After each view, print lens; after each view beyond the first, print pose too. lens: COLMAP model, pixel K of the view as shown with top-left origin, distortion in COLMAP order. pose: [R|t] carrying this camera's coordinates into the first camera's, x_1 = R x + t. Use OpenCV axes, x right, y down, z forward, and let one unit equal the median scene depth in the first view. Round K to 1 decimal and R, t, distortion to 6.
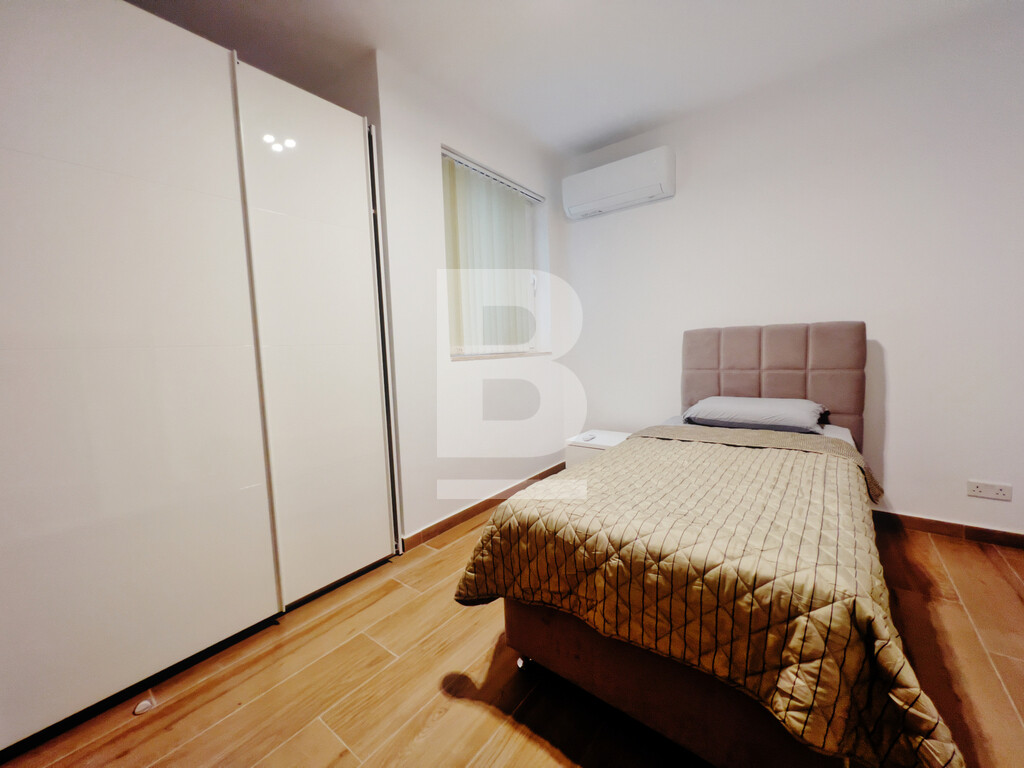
lens RADIAL K [[409.0, 0, 510.1], [0, 409.0, 379.6], [0, 0, 1]] dist [-0.001107, 0.000410]
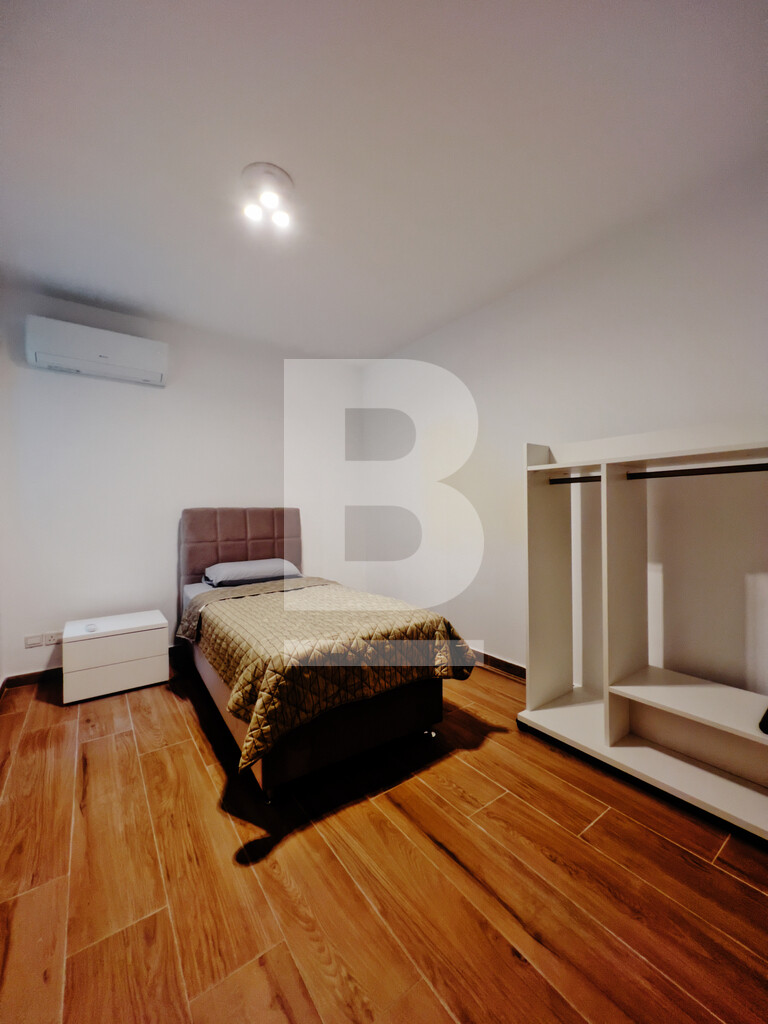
lens RADIAL K [[409.0, 0, 387.5], [0, 409.0, 511.0], [0, 0, 1]] dist [-0.001107, 0.000410]
pose [[0.277233, 0.032611, 0.960249, -1.085497], [0.077352, 0.995422, -0.056138, -0.015146], [-0.957684, 0.089841, 0.273441, 0.339928]]
